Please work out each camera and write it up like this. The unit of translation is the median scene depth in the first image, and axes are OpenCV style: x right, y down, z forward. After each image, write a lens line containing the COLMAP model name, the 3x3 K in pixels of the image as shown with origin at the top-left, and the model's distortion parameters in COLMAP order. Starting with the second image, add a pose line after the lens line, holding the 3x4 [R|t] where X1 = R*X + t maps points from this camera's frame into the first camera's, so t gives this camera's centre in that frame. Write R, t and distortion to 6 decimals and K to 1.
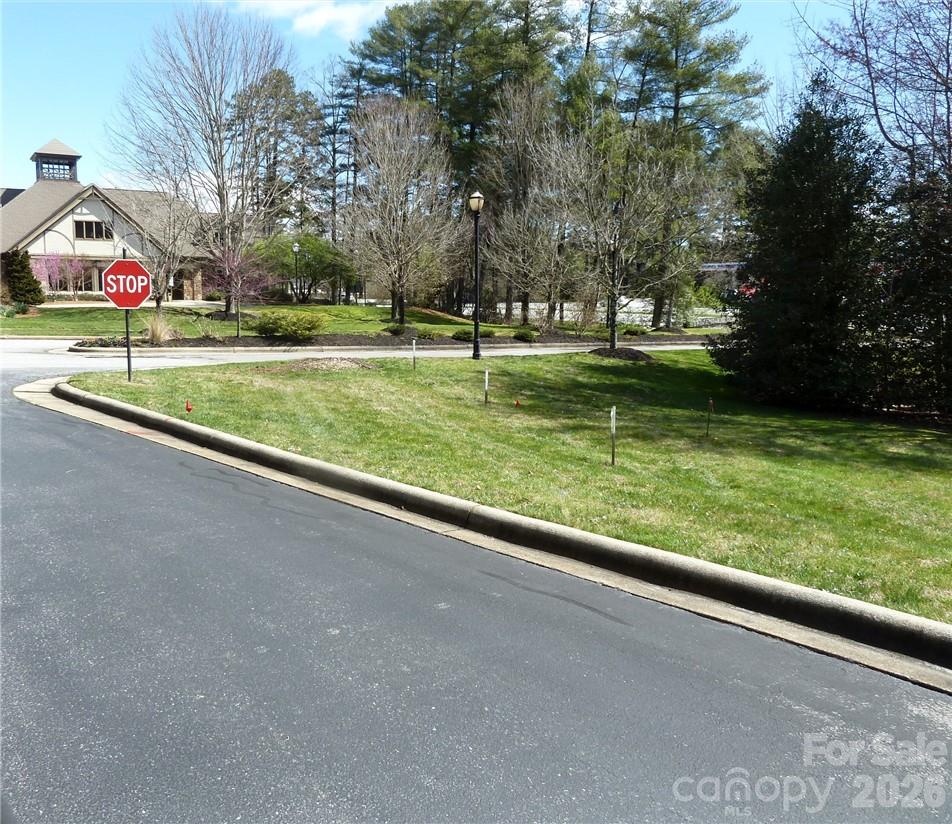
lens RADIAL K [[825.8, 0, 415.9], [0, 825.8, 407.1], [0, 0, 1]] dist [-0.023952, 0.007040]
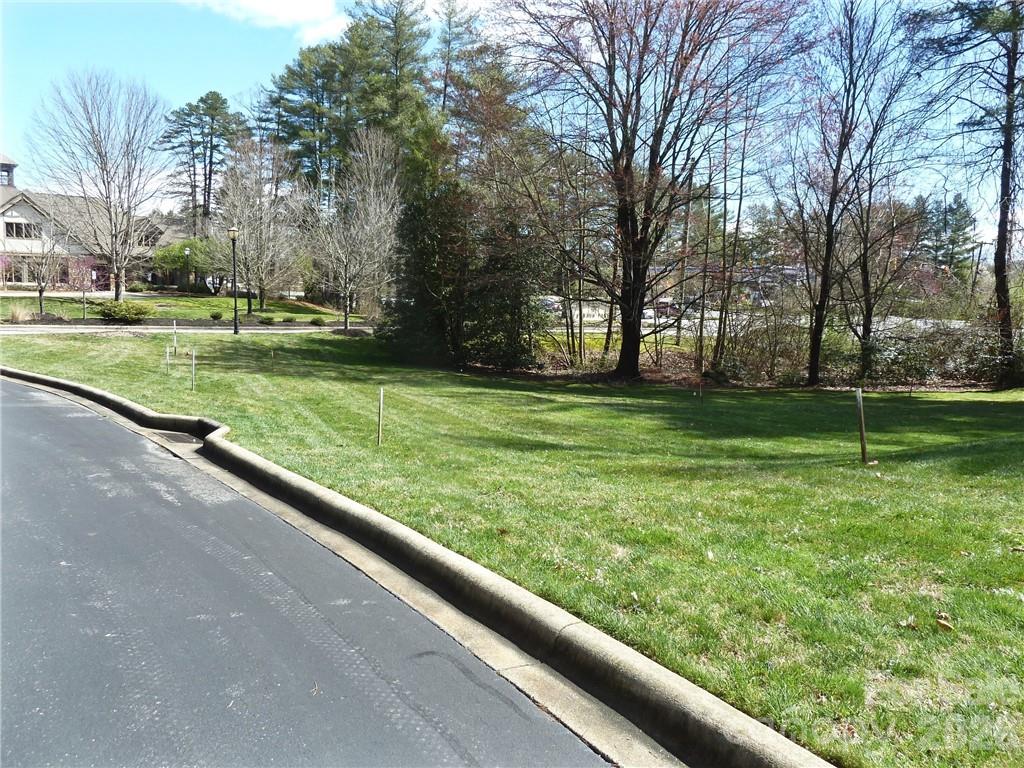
lens RADIAL K [[772.2, 0, 512.0], [0, 772.2, 384.0], [0, 0, 1]] dist [-0.026582, 0.002583]
pose [[0.988353, 0.002894, 0.152151, 0.129633], [-0.000526, 0.999878, -0.015598, 0.020290], [-0.152178, 0.015337, 0.988234, -0.176029]]
